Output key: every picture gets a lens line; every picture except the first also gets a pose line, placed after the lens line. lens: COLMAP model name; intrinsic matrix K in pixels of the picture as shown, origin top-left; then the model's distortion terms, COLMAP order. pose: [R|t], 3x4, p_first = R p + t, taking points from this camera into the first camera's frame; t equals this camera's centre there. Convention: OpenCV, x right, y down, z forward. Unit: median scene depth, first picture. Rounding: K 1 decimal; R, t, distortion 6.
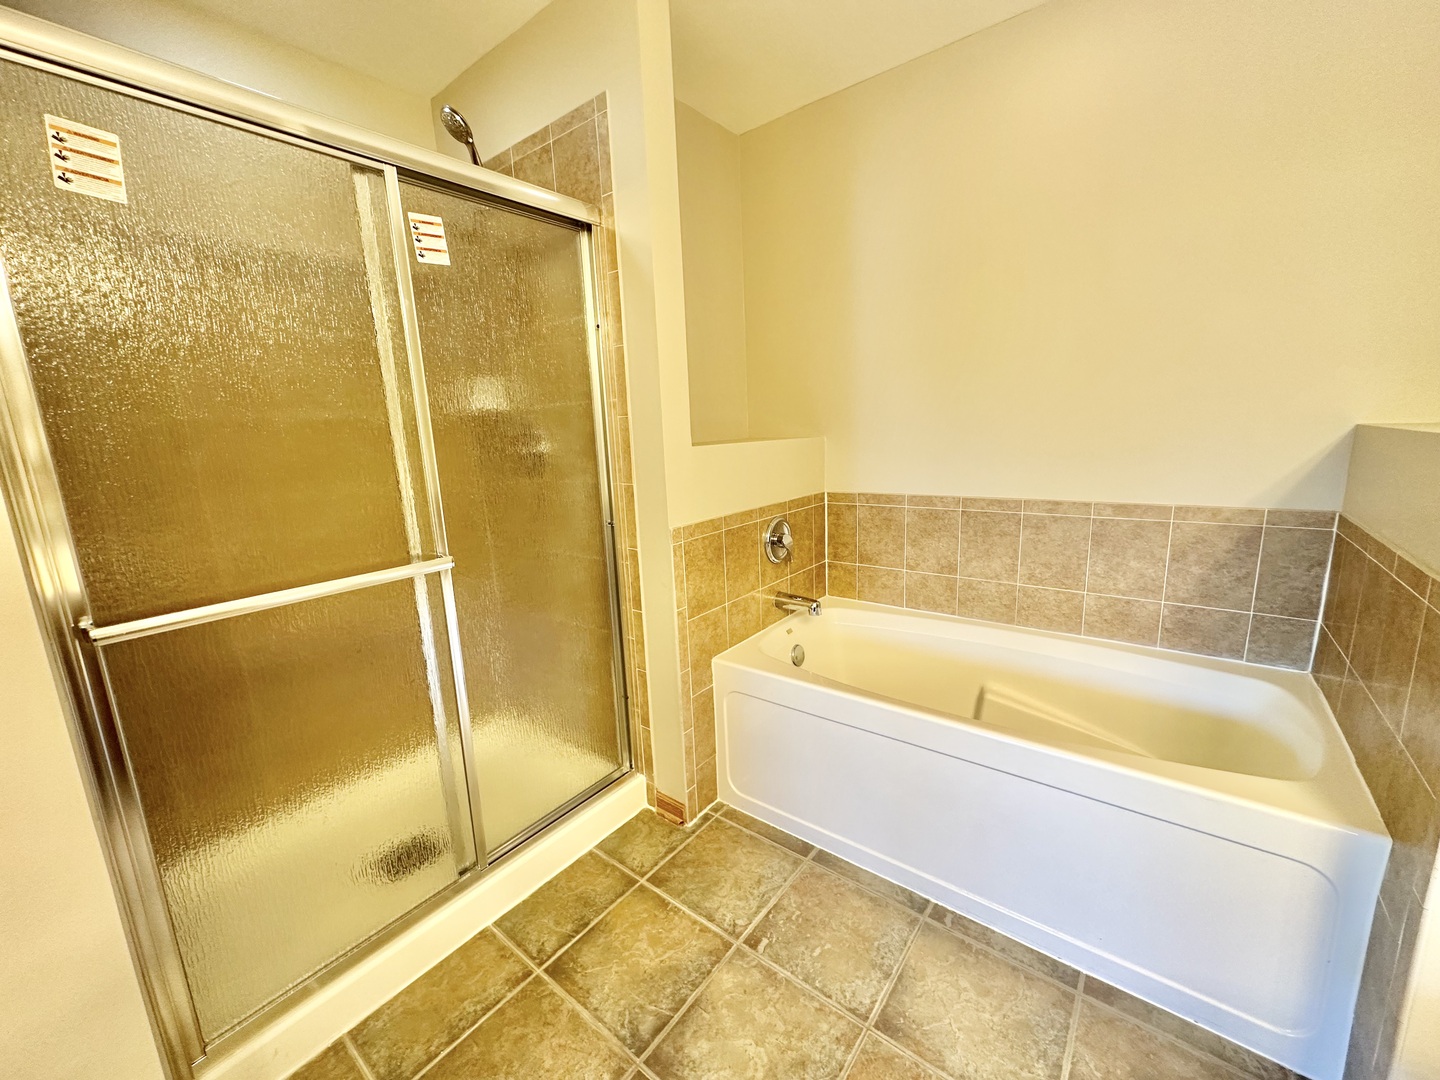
lens RADIAL K [[574.8, 0, 718.4], [0, 574.8, 538.5], [0, 0, 1]] dist [-0.001116, 0.000586]
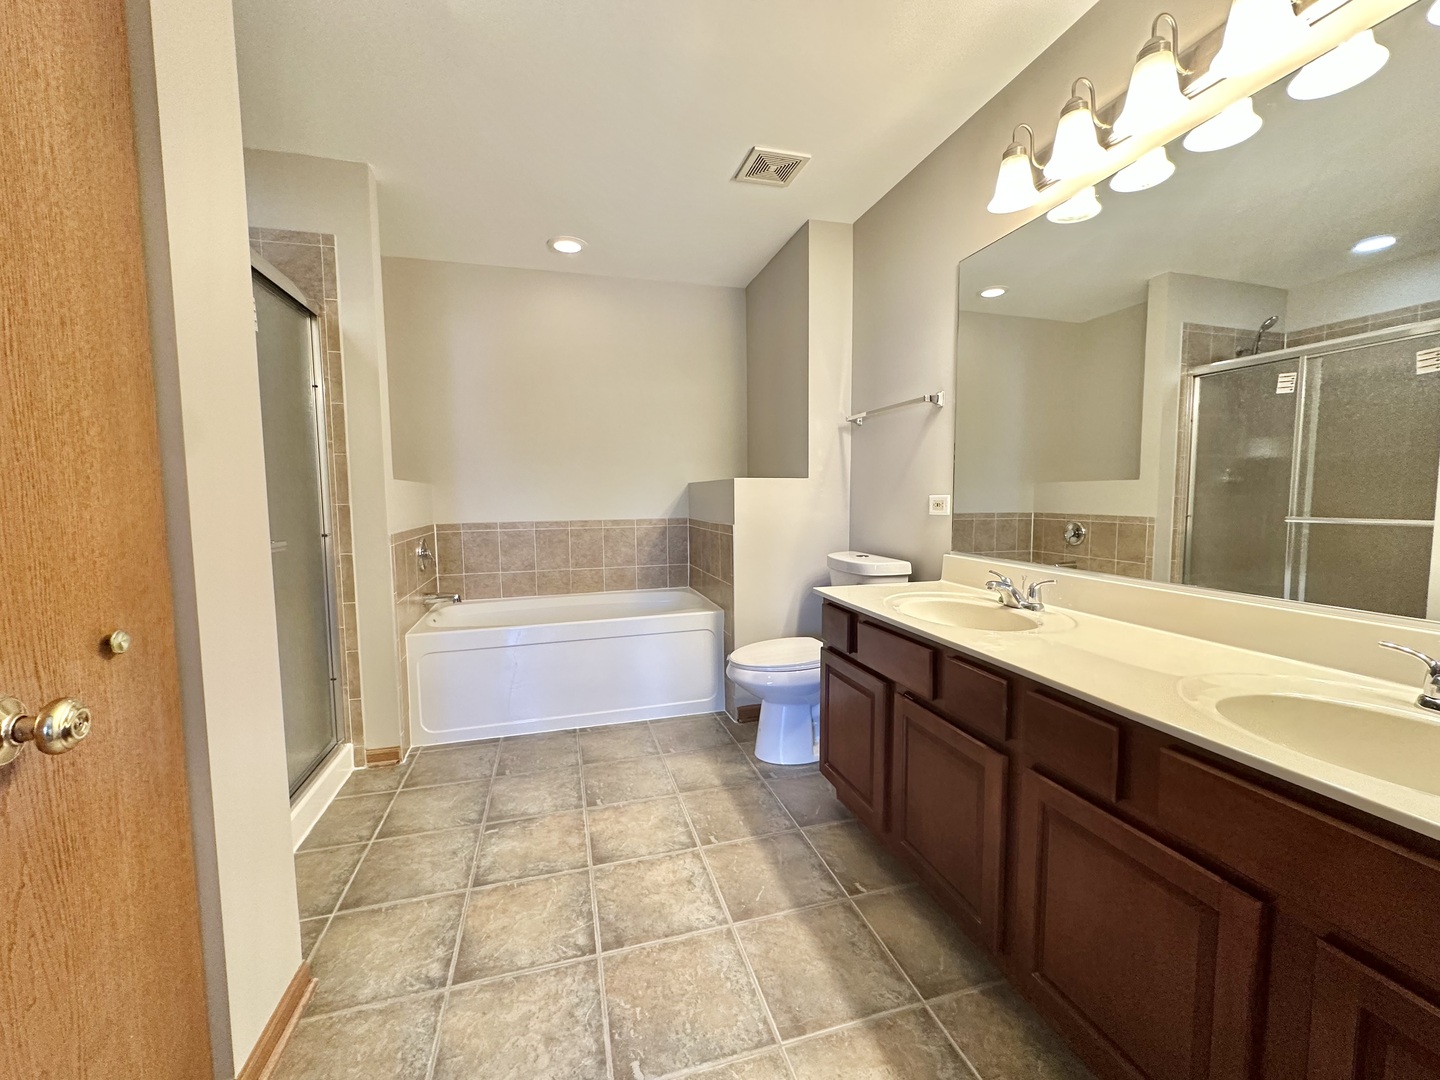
lens RADIAL K [[574.8, 0, 718.4], [0, 574.8, 538.5], [0, 0, 1]] dist [-0.001116, 0.000586]
pose [[0.583527, -0.026372, 0.811666, -0.685973], [0.141330, 0.987518, -0.069520, 0.185736], [-0.799701, 0.155280, 0.579971, -0.423099]]
